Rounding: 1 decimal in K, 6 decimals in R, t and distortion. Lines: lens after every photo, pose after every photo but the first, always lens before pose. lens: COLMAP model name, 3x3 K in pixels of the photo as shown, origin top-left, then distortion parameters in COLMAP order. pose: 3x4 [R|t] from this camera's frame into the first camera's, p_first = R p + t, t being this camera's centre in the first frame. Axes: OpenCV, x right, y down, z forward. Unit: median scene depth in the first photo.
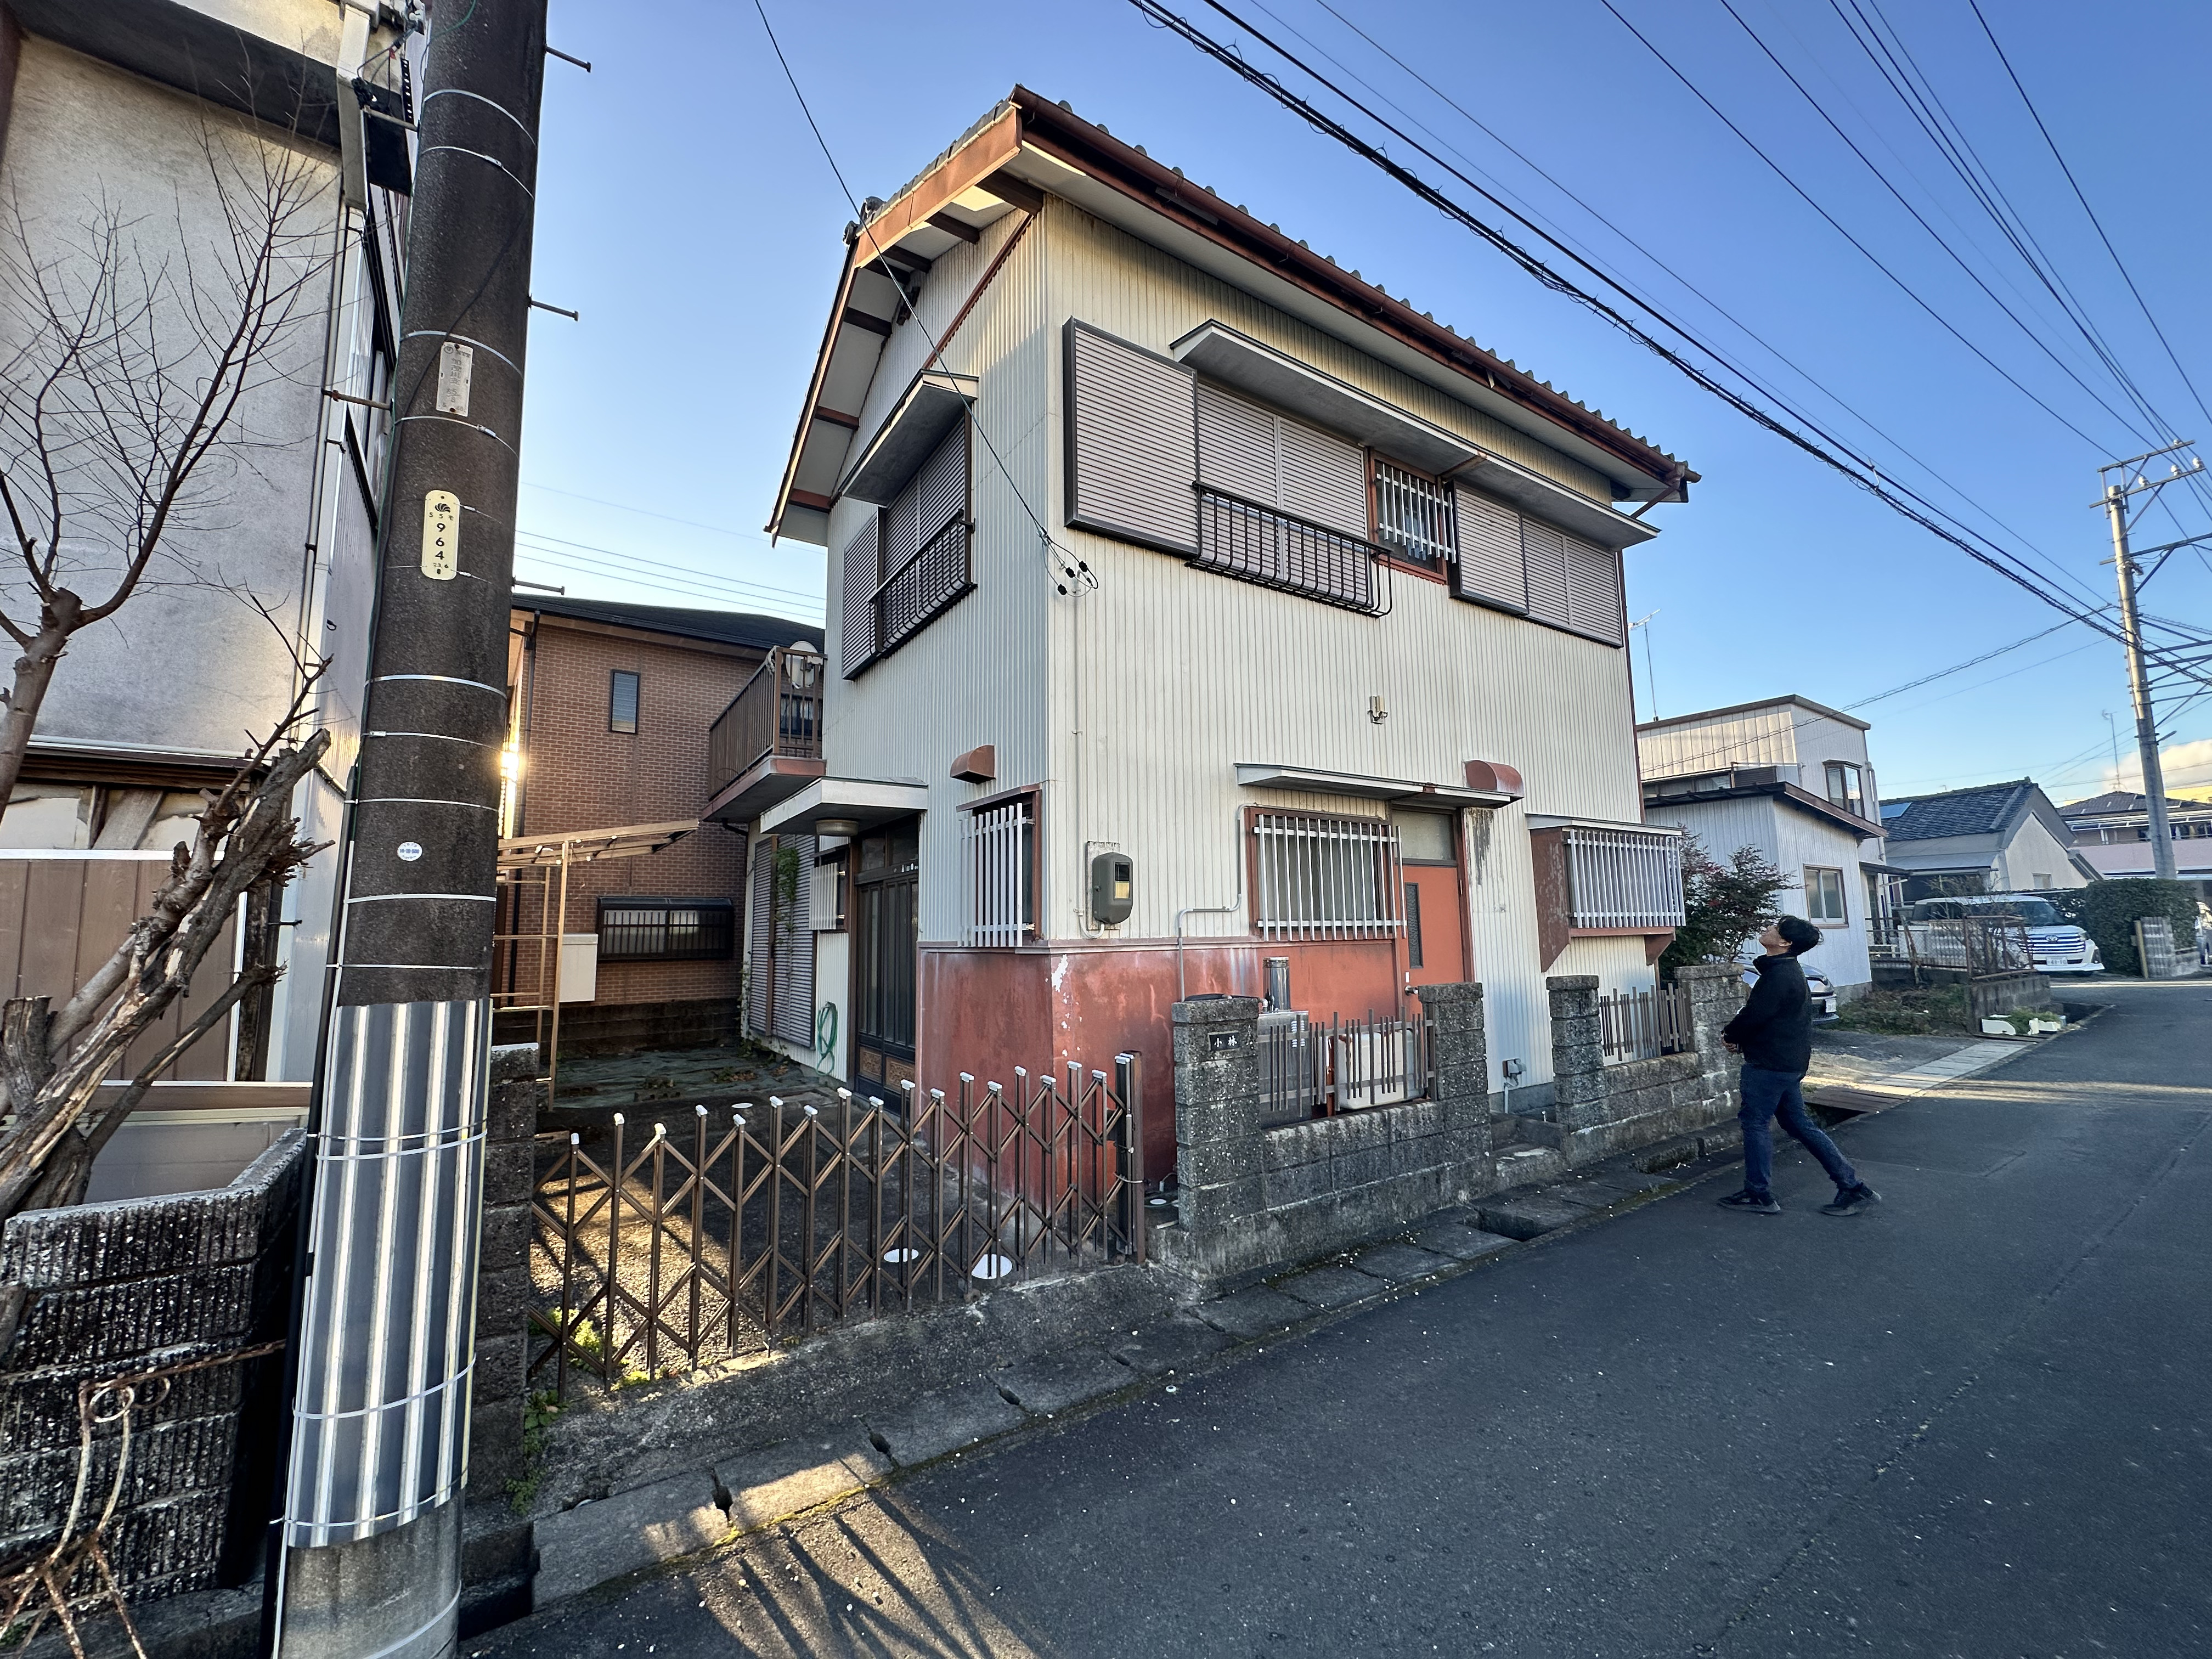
lens RADIAL K [[882.9, 0, 1106.4], [0, 882.9, 828.2], [0, 0, 1]] dist [-0.002696, 0.000882]
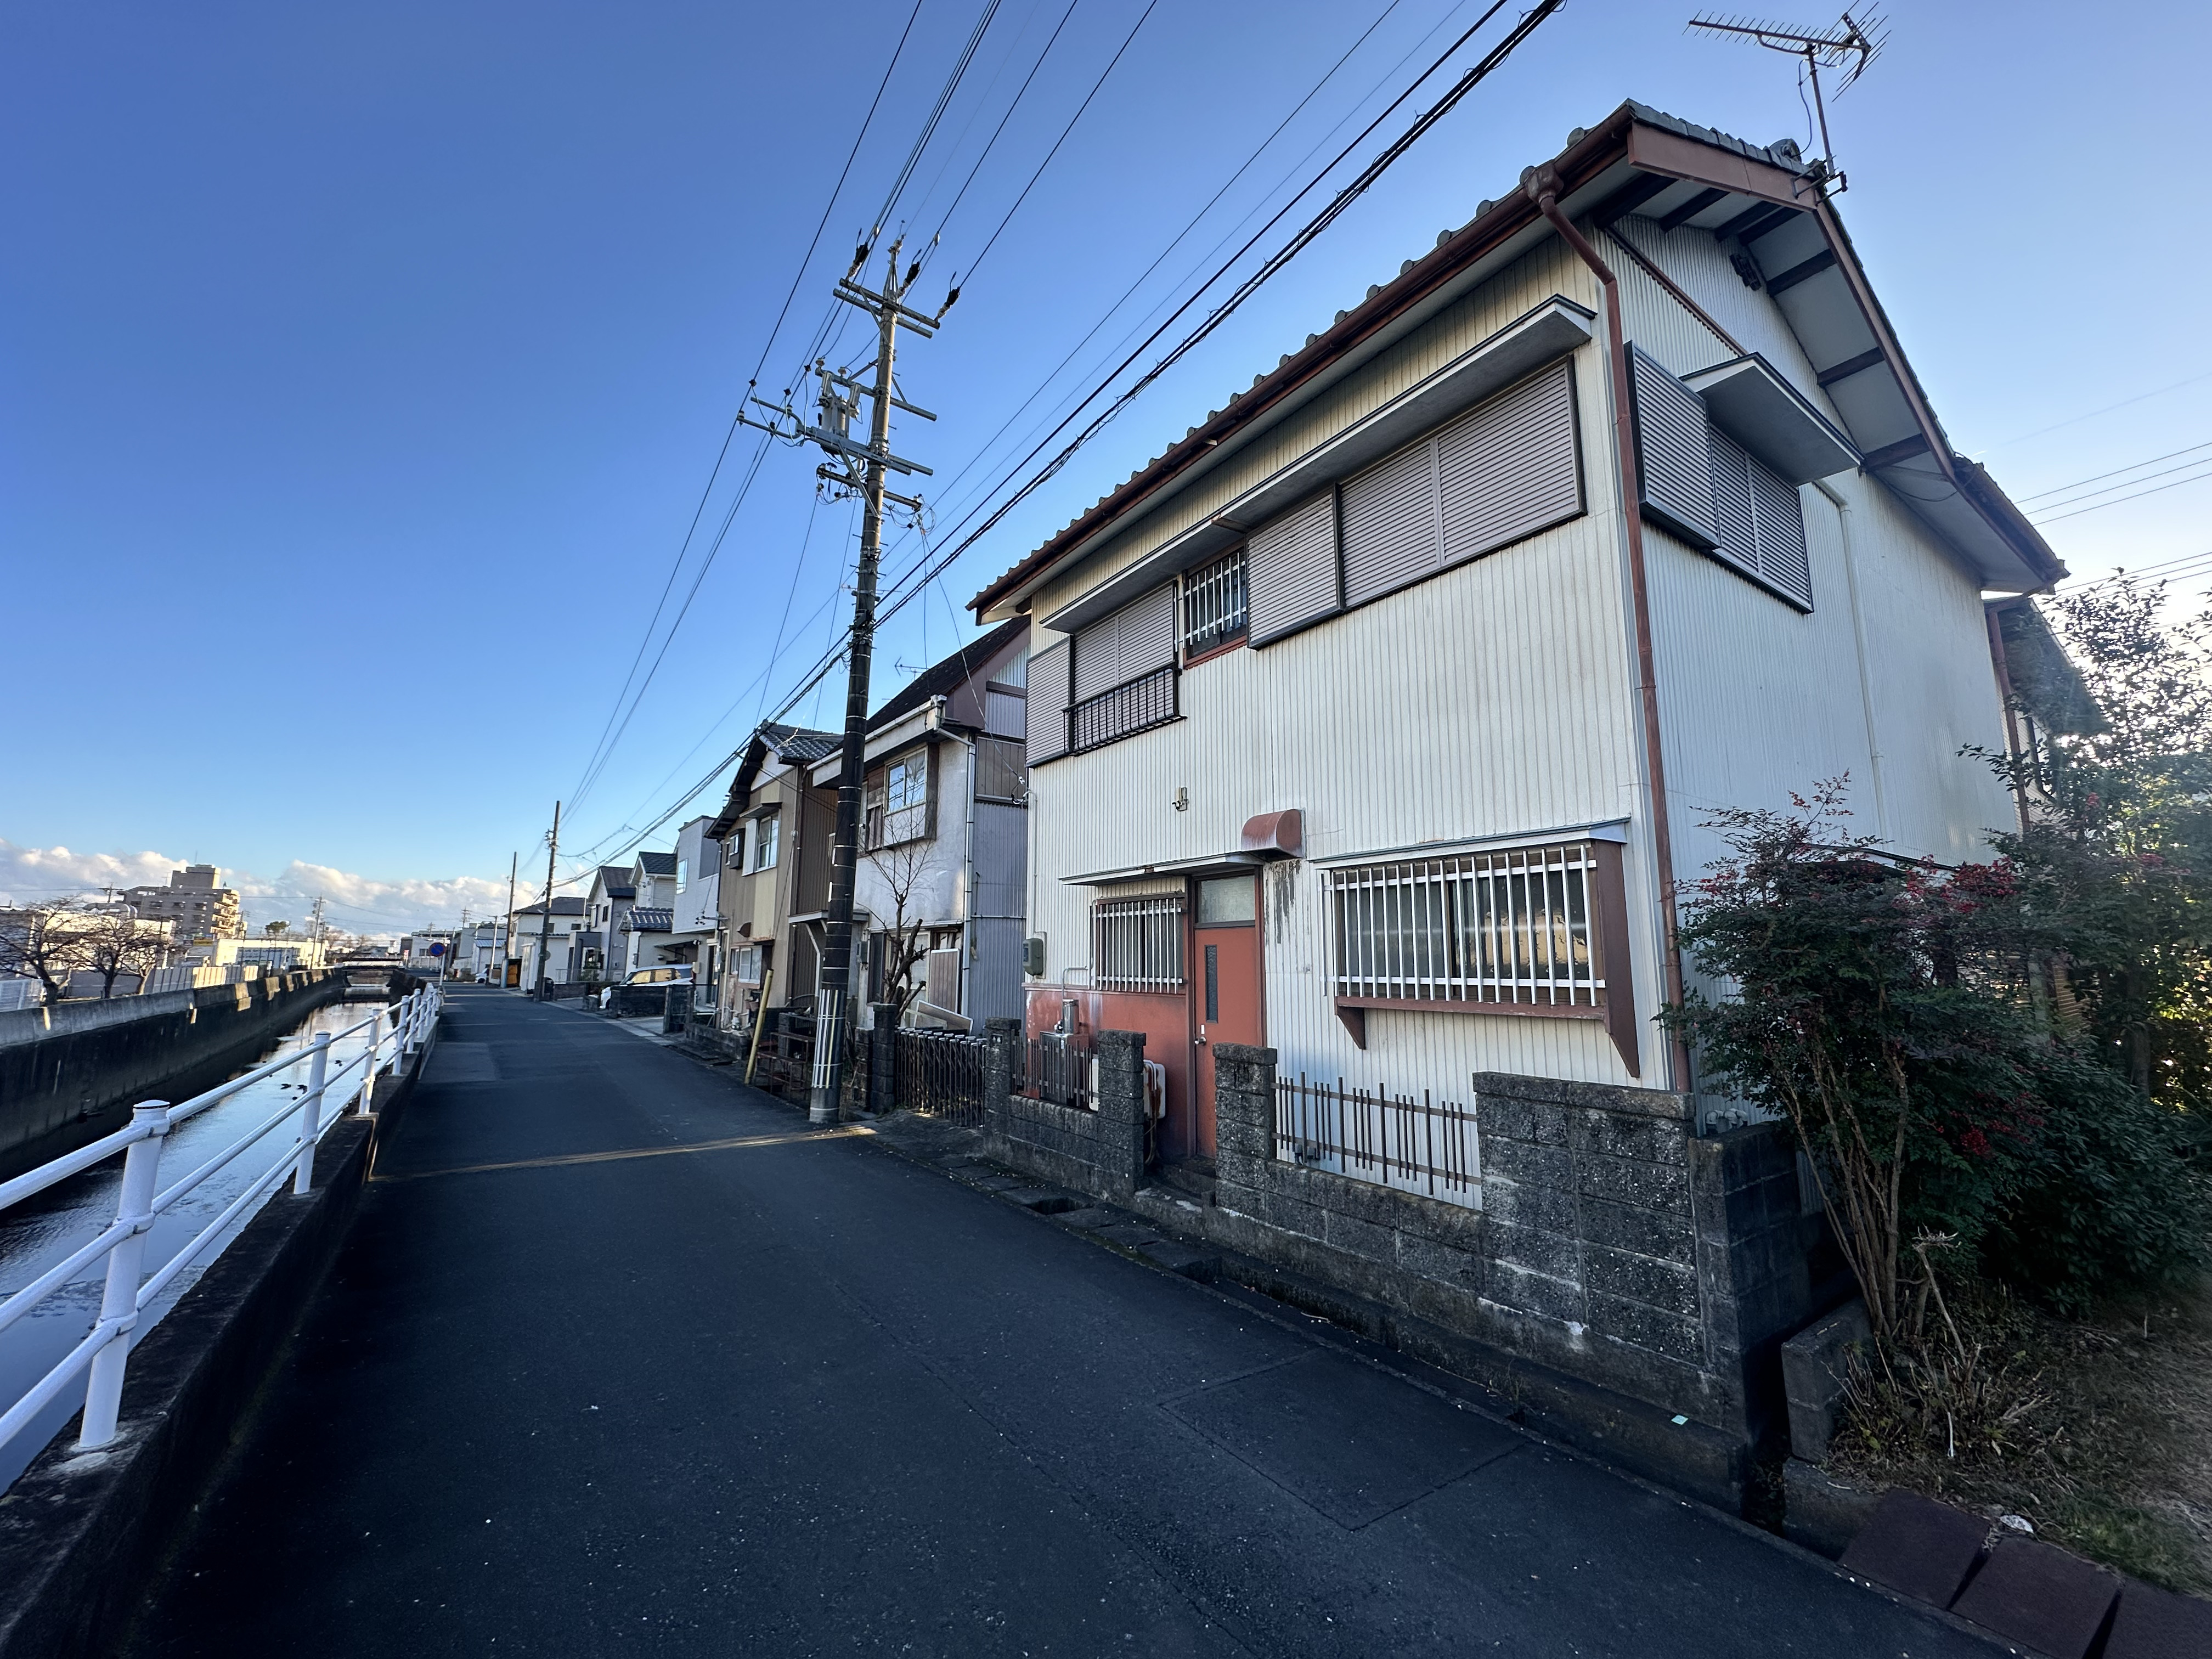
lens RADIAL K [[882.9, 0, 1106.4], [0, 882.9, 828.2], [0, 0, 1]] dist [-0.002696, 0.000882]
pose [[0.012552, -0.137995, -0.990353, 1.473416], [0.110423, 0.984565, -0.135789, 0.054203], [0.993805, -0.107653, 0.027596, 0.862762]]
